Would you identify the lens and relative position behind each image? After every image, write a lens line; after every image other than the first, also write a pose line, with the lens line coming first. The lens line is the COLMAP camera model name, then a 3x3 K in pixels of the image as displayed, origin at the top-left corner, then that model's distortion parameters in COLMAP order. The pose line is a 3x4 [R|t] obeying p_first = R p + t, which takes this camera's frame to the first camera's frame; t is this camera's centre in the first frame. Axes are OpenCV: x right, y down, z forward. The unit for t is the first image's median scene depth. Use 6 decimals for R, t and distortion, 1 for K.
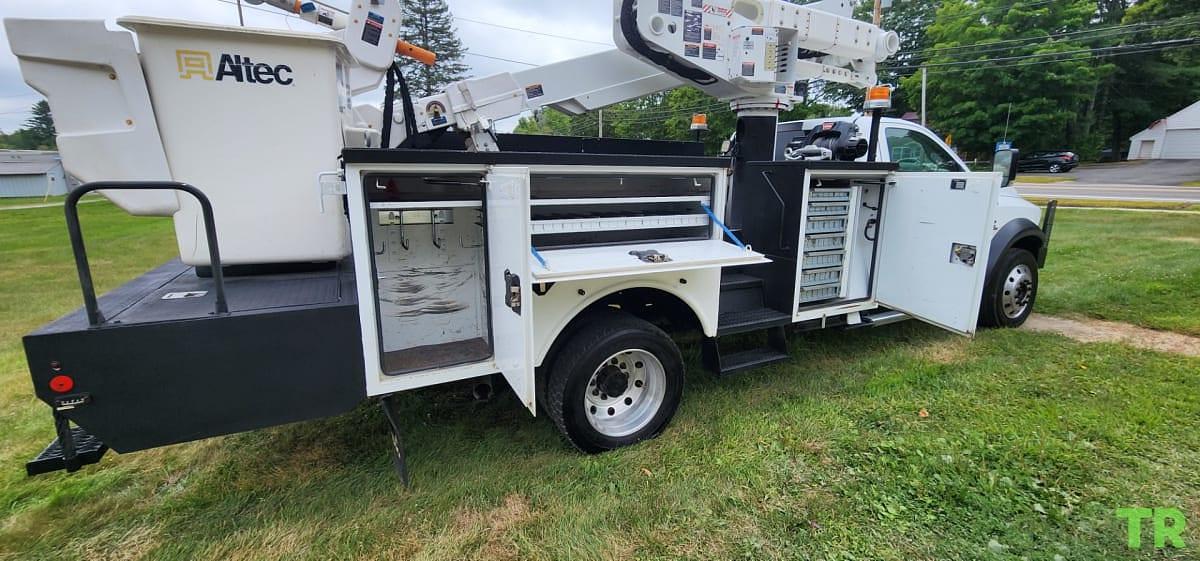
lens RADIAL K [[482.5, 0, 595.6], [0, 482.5, 277.3], [0, 0, 1]] dist [-0.013373, 0.005570]
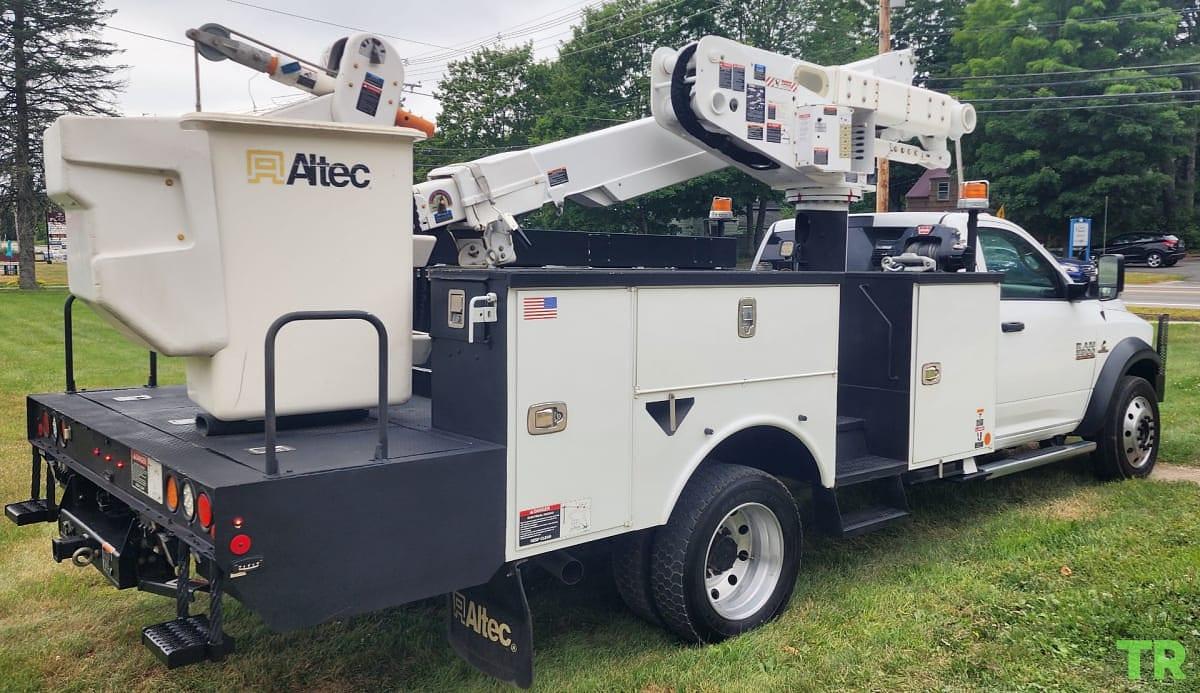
lens RADIAL K [[959.2, 0, 620.5], [0, 959.2, 346.6], [0, 0, 1]] dist [0.035054, -0.010976]
pose [[0.968724, -0.017624, 0.247512, -0.399299], [0.048887, 0.991480, -0.120740, 0.053052], [-0.243276, 0.129064, 0.961332, -0.400776]]
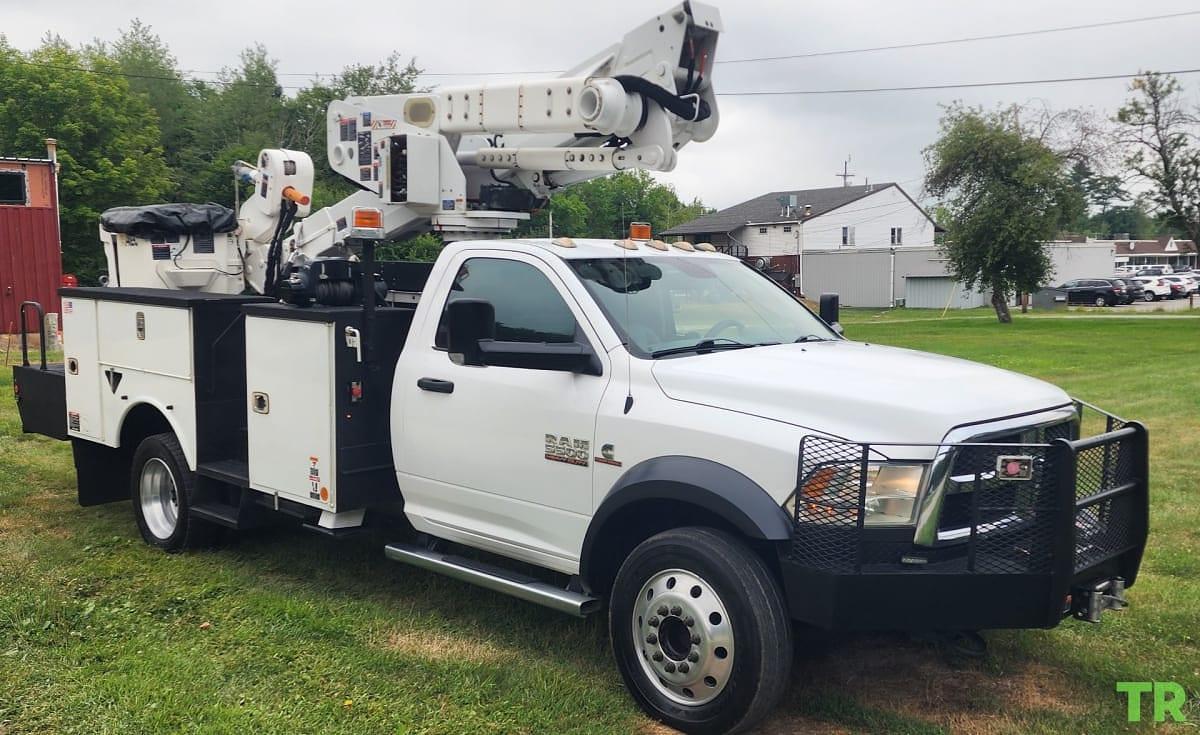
lens RADIAL K [[1043.6, 0, 602.7], [0, 1043.6, 350.4], [0, 0, 1]] dist [0.027201, -0.000012]
pose [[0.393894, 0.081538, -0.915532, 2.067422], [-0.214071, 0.976805, -0.005106, -0.239697], [0.893880, 0.198001, 0.402213, 0.676722]]
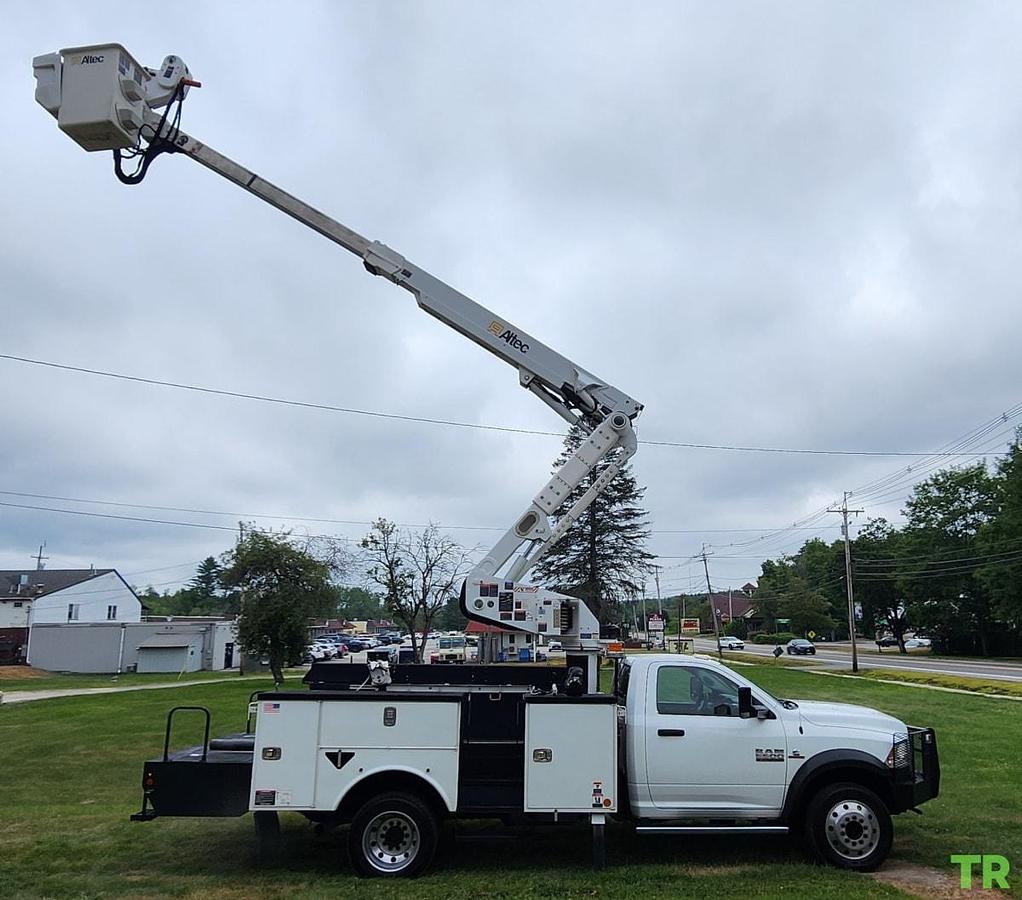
lens RADIAL K [[762.8, 0, 538.6], [0, 762.8, 484.4], [0, 0, 1]] dist [0.047364, -0.097703]
pose [[0.911775, -0.076358, -0.403529, 1.268275], [-0.097175, 0.914551, -0.392624, 0.080340], [0.399028, 0.397198, 0.826444, -1.084981]]
